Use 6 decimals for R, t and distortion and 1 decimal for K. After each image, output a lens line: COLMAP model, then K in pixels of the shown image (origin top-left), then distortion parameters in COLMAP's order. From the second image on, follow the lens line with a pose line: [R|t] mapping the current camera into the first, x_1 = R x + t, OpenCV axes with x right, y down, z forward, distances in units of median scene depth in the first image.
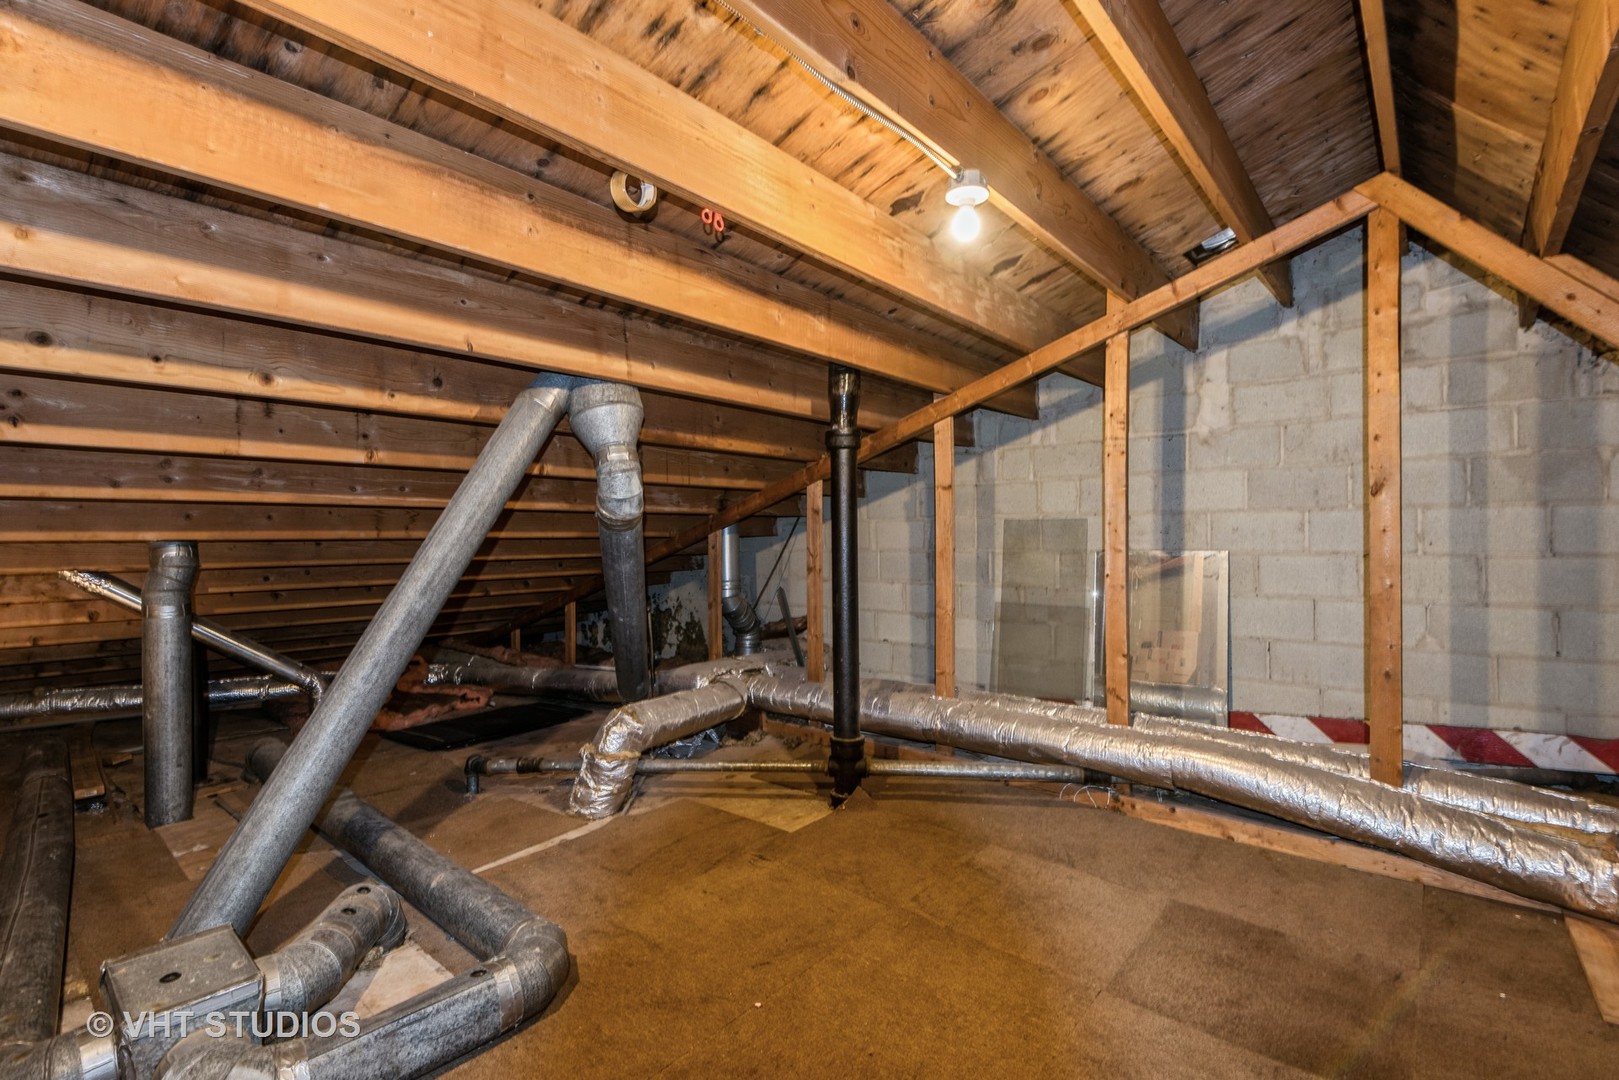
lens RADIAL K [[738.8, 0, 804.1], [0, 738.8, 540.9], [0, 0, 1]] dist [0.021823, -0.009330]
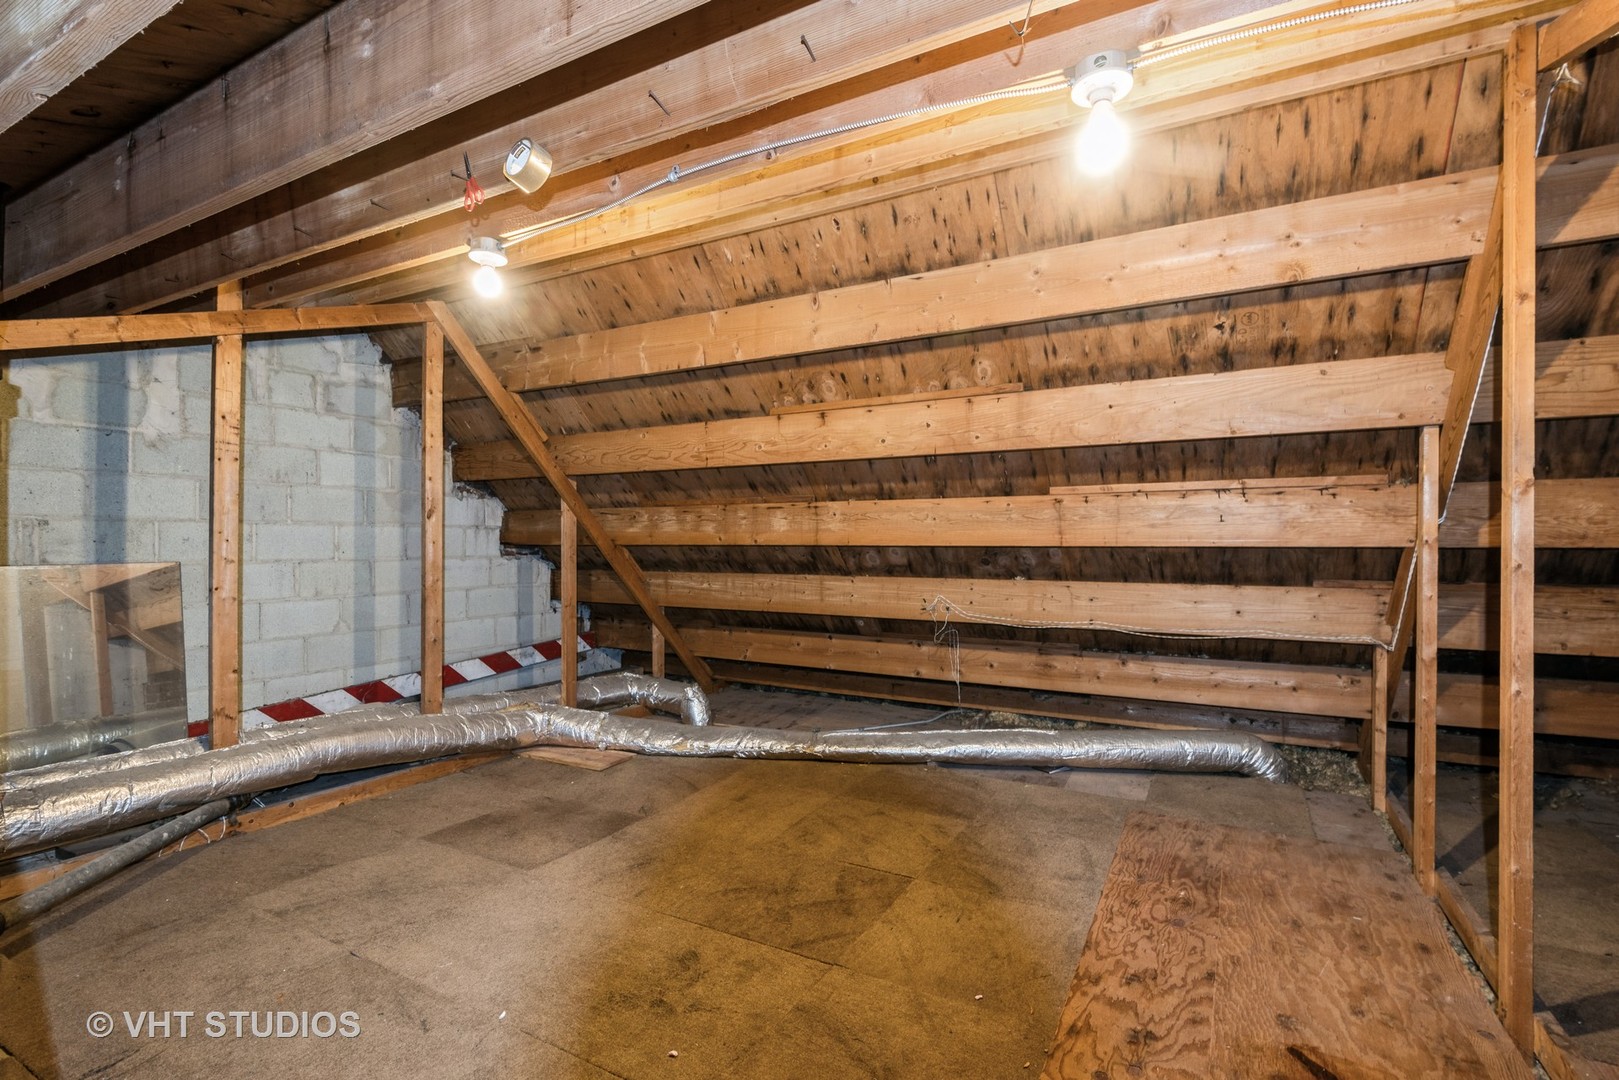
lens RADIAL K [[738.8, 0, 807.1], [0, 738.8, 544.4], [0, 0, 1]] dist [0.021823, -0.009330]
pose [[-0.169544, 0.003931, 0.985515, -0.613181], [0.006331, 0.999976, -0.002899, -0.000936], [-0.985502, 0.005748, -0.169565, 0.413413]]
